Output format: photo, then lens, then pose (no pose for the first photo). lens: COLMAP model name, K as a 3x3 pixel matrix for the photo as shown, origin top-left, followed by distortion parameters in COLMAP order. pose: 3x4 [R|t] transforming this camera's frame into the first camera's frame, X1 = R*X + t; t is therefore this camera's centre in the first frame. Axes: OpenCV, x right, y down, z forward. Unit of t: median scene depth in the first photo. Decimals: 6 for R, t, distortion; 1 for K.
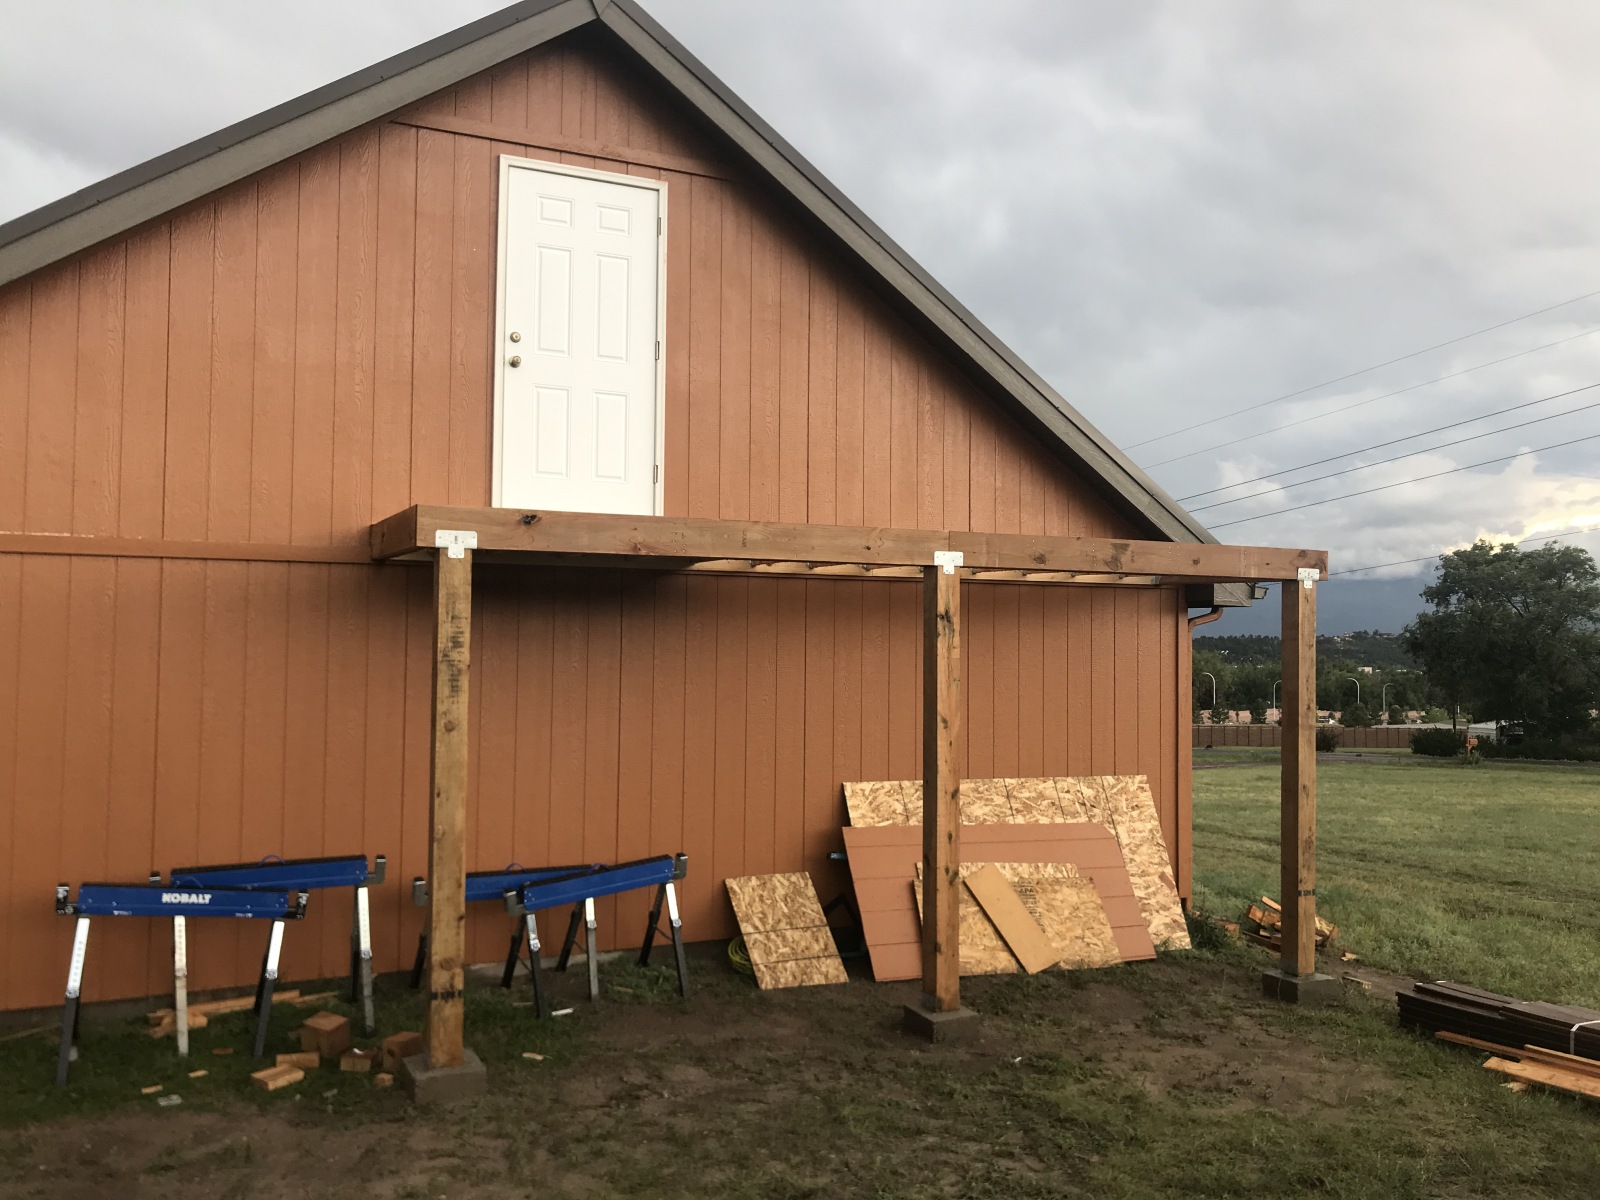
lens RADIAL K [[1299.7, 0, 808.8], [0, 1299.7, 609.5], [0, 0, 1]] dist [0.030770, -0.032590]
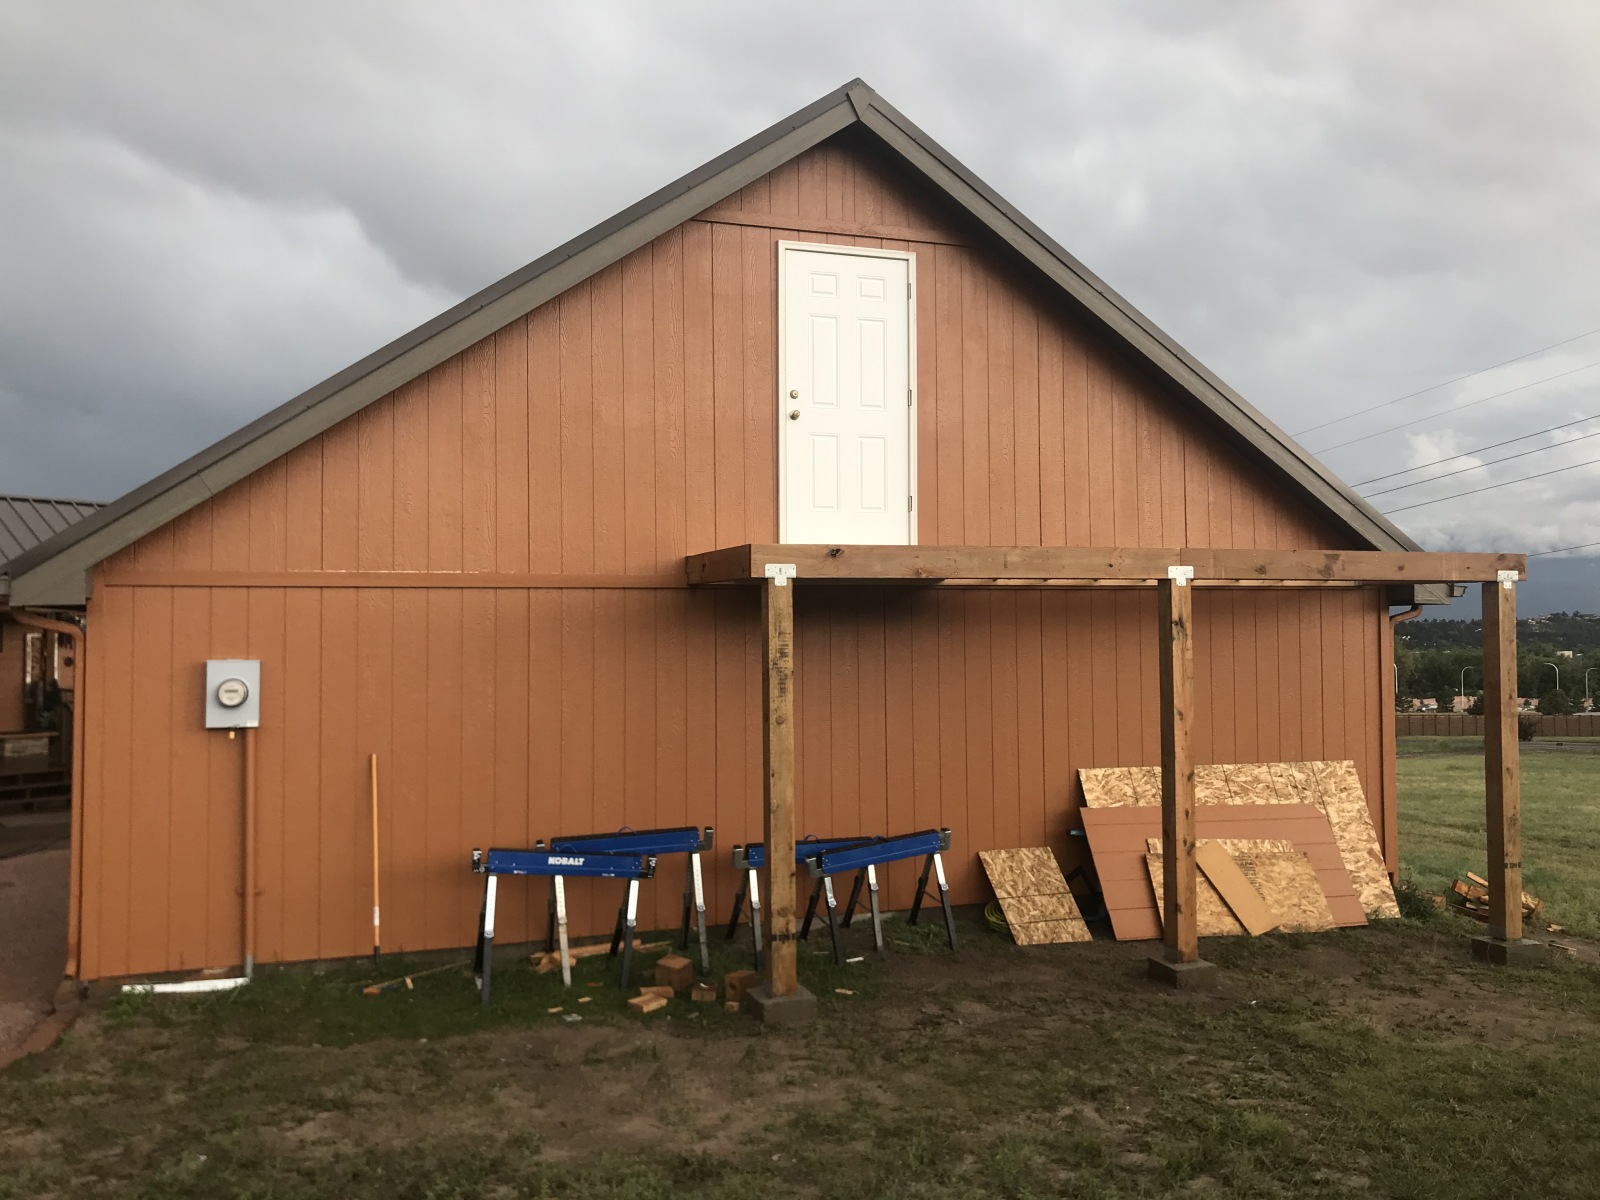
lens RADIAL K [[1299.7, 0, 810.0], [0, 1299.7, 605.4], [0, 0, 1]] dist [0.030770, -0.032590]
pose [[0.992630, -0.022137, -0.119145, -0.080359], [0.022206, 0.999753, -0.000743, -0.016072], [0.119132, -0.001908, 0.992877, -0.188891]]
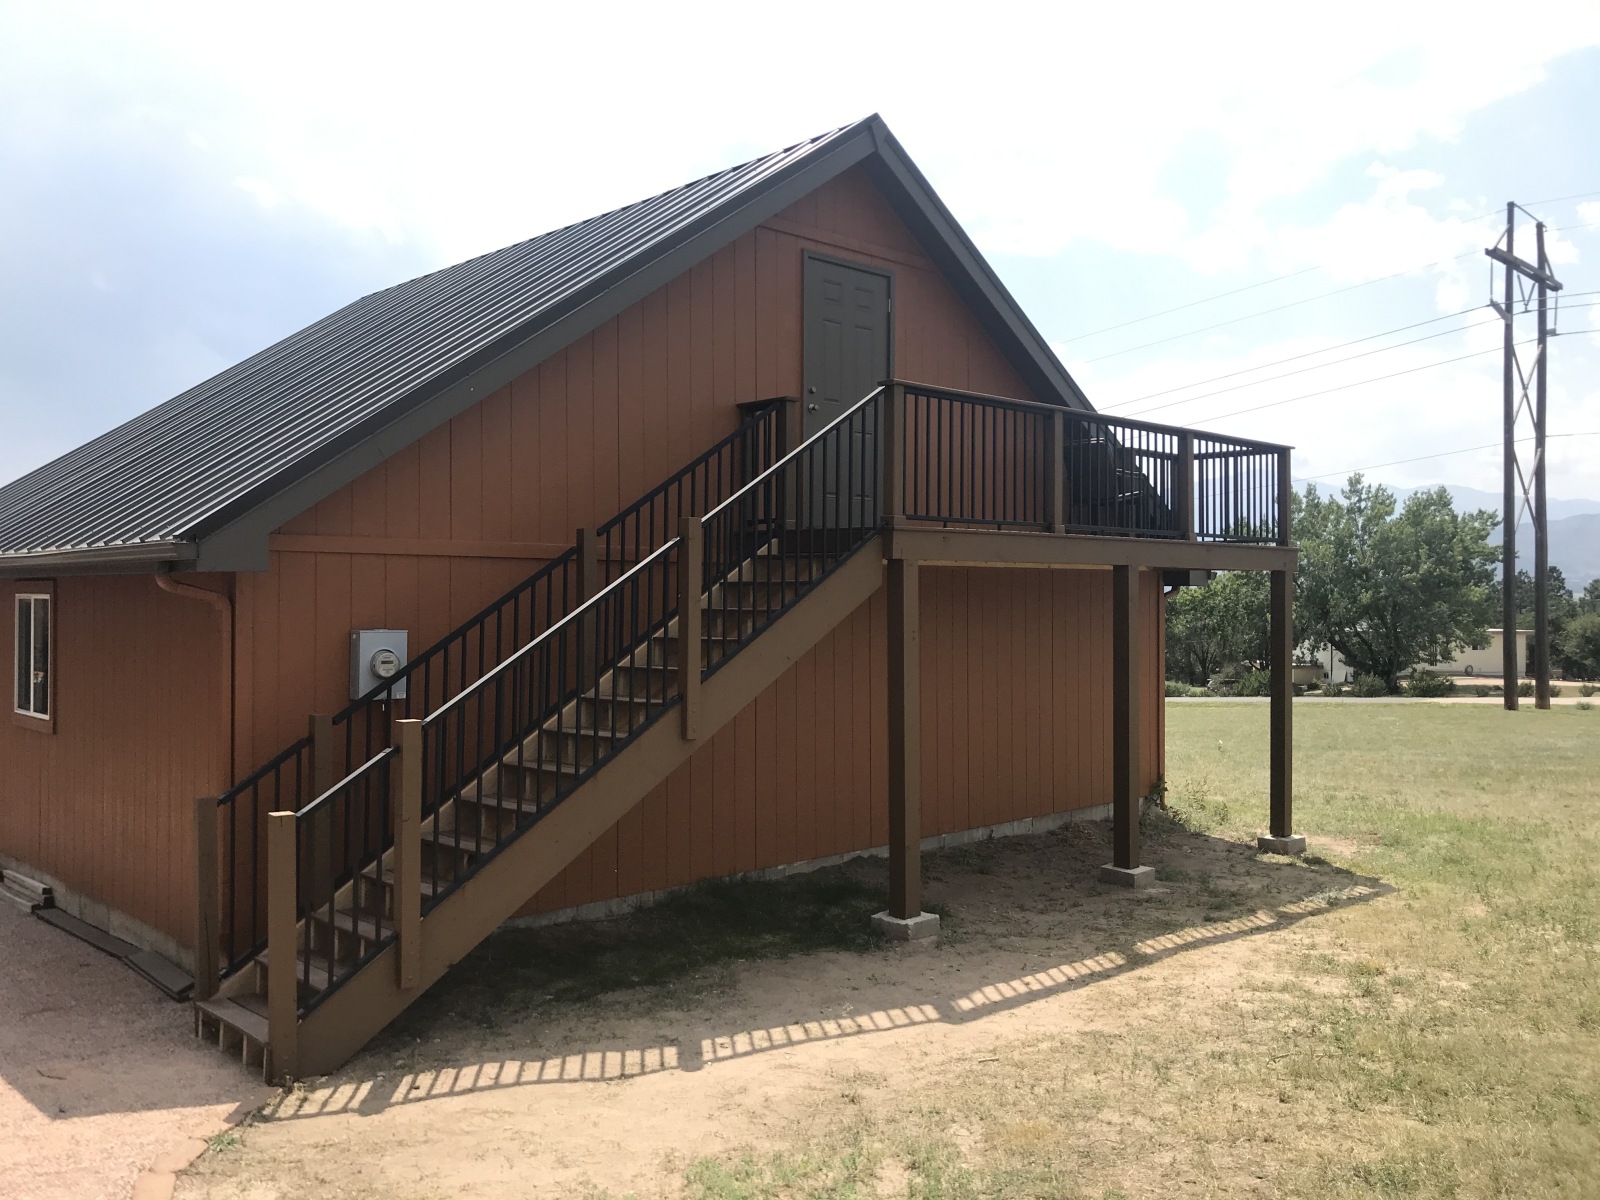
lens RADIAL K [[1299.7, 0, 798.2], [0, 1299.7, 595.7], [0, 0, 1]] dist [0.030770, -0.032590]
pose [[0.955525, -0.011480, 0.294688, -0.677891], [0.004263, 0.999675, 0.025120, -0.036190], [-0.294880, -0.022747, 0.955263, -0.275727]]
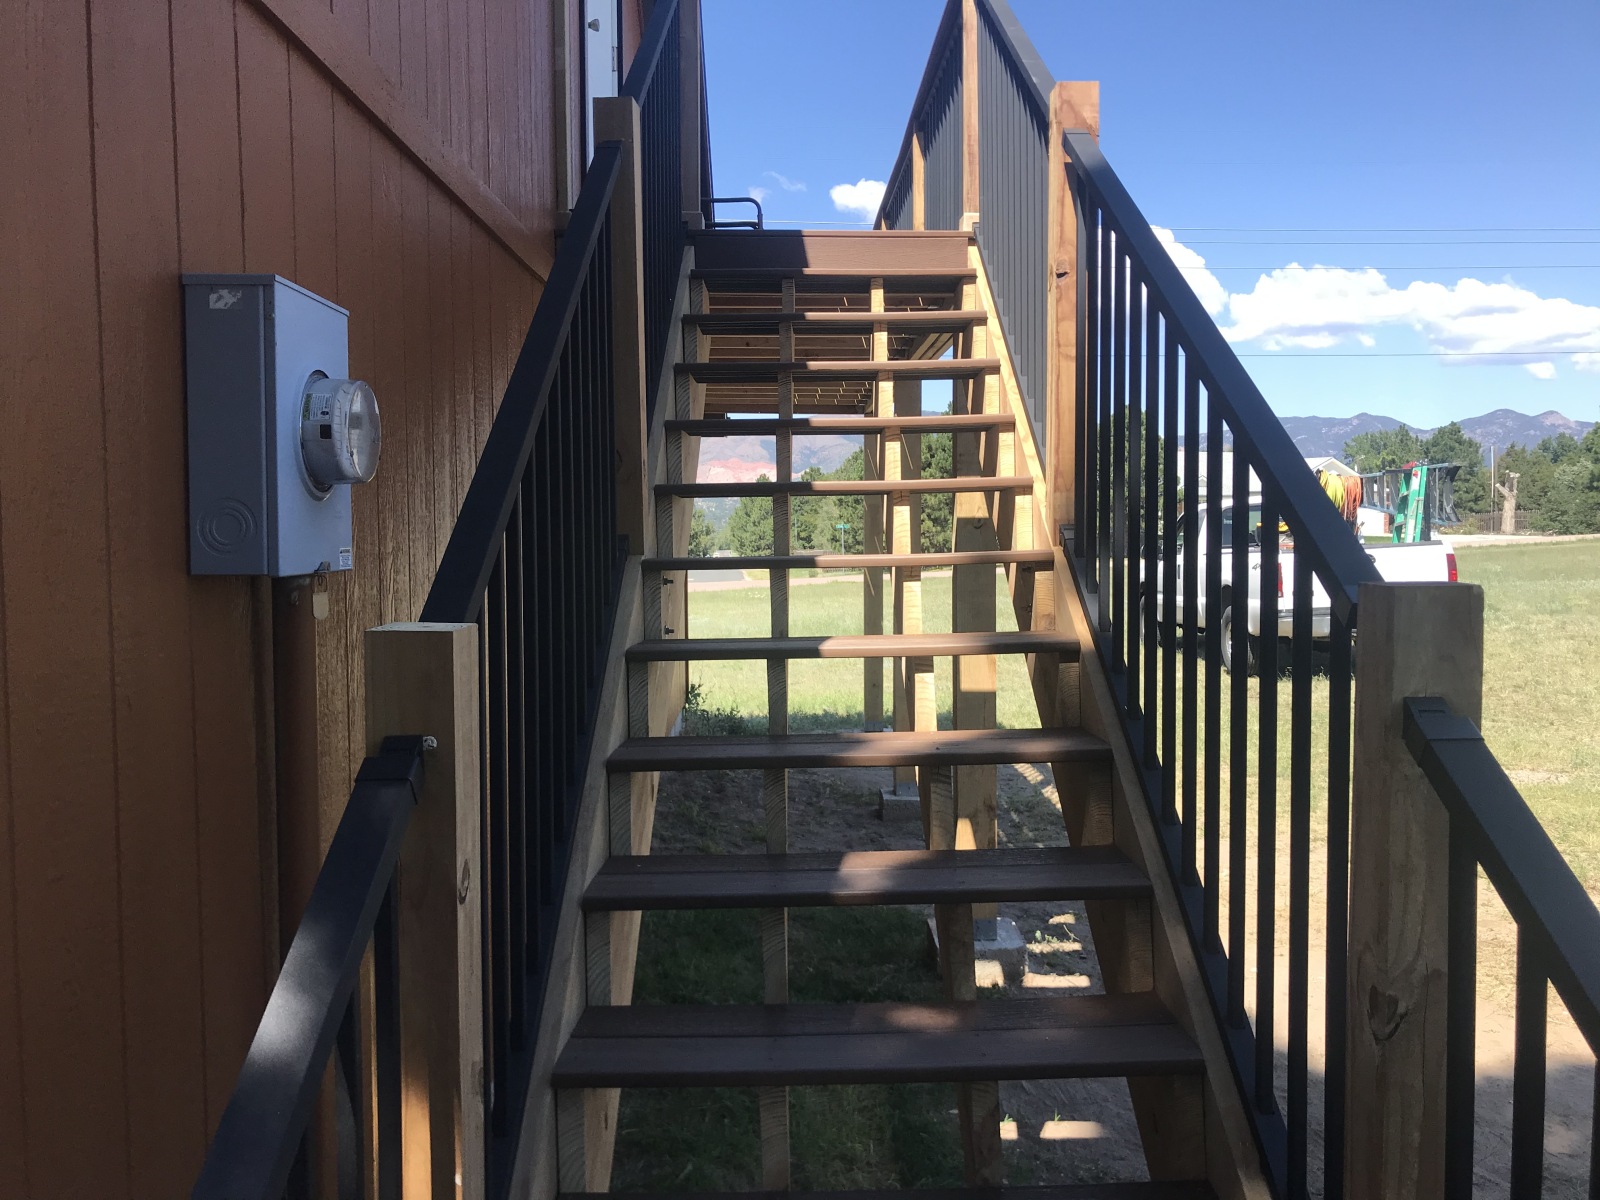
lens RADIAL K [[1299.7, 0, 792.8], [0, 1299.7, 584.3], [0, 0, 1]] dist [0.030770, -0.032590]
pose [[0.434703, -0.062268, 0.898418, -0.884326], [-0.017959, 0.996809, 0.077777, 0.053356], [-0.900395, -0.049945, 0.432198, 0.629373]]
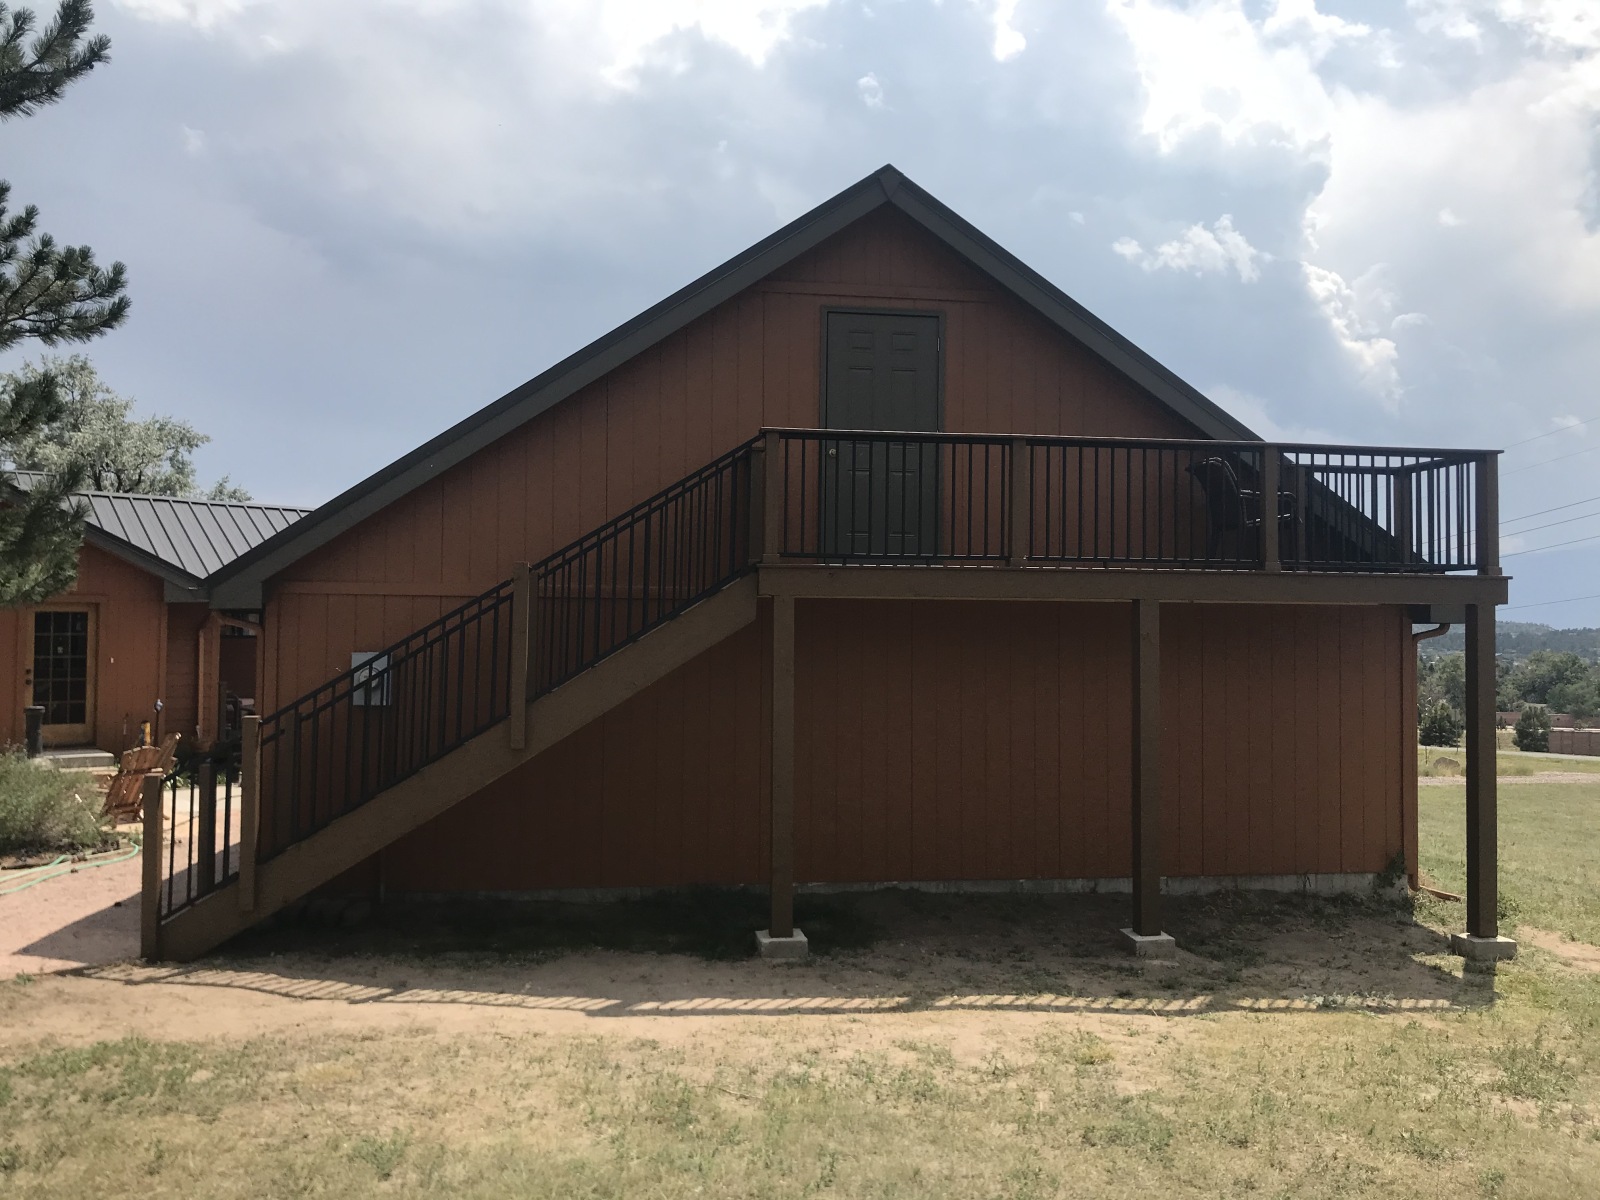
lens RADIAL K [[1299.7, 0, 797.8], [0, 1299.7, 597.8], [0, 0, 1]] dist [0.030770, -0.032590]
pose [[0.955388, -0.008726, -0.295225, 0.156058], [0.007009, 0.999952, -0.006876, -0.028147], [0.295271, 0.004500, 0.955403, -0.362517]]
